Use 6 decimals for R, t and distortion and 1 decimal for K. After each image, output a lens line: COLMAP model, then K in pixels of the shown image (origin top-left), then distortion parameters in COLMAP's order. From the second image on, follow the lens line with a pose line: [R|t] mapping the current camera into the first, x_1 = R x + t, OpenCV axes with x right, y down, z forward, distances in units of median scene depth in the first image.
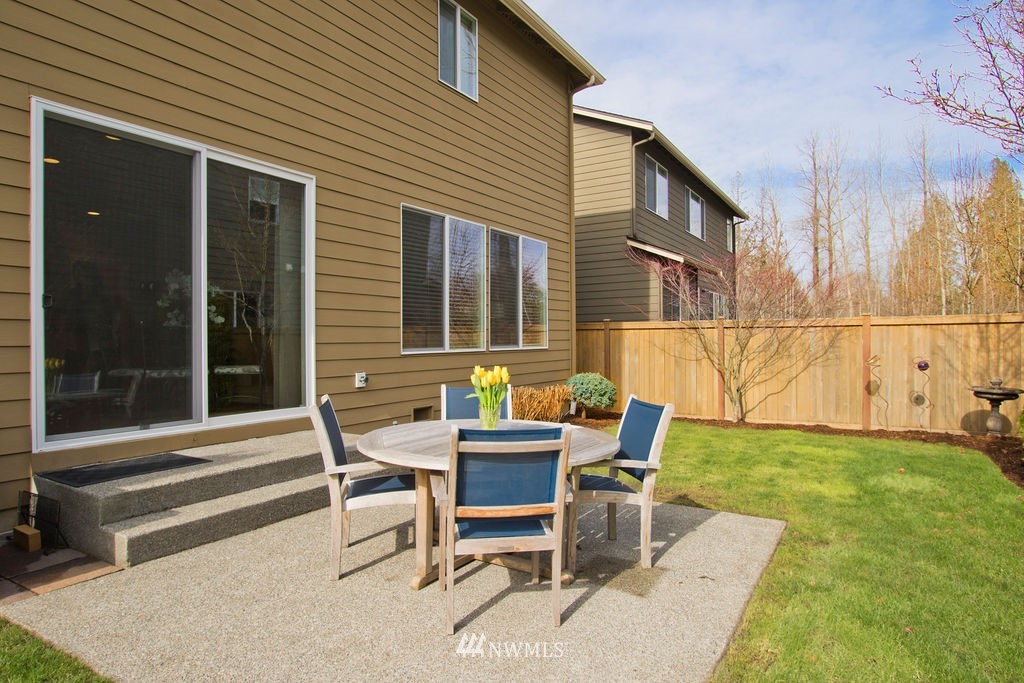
lens RADIAL K [[629.1, 0, 512.5], [0, 629.1, 347.6], [0, 0, 1]] dist [-0.007177, -0.001620]
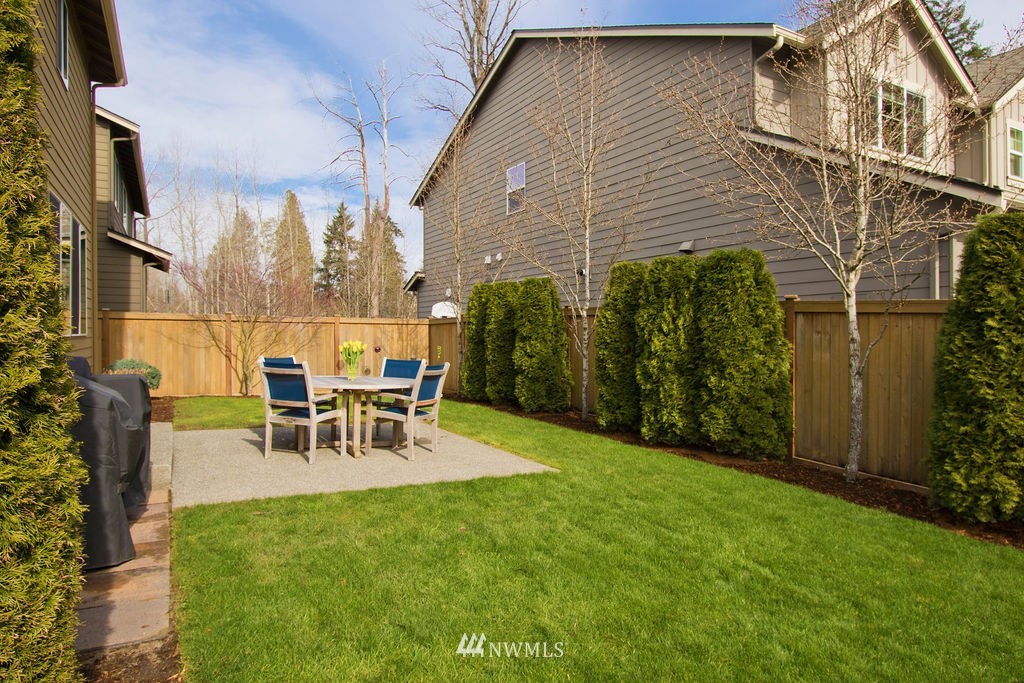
lens RADIAL K [[629.1, 0, 511.2], [0, 629.1, 338.6], [0, 0, 1]] dist [-0.007177, -0.001620]
pose [[0.508809, 0.010849, 0.860811, -0.434176], [-0.005276, 0.999941, -0.009484, 0.011172], [-0.860864, 0.000283, 0.508836, -0.096720]]
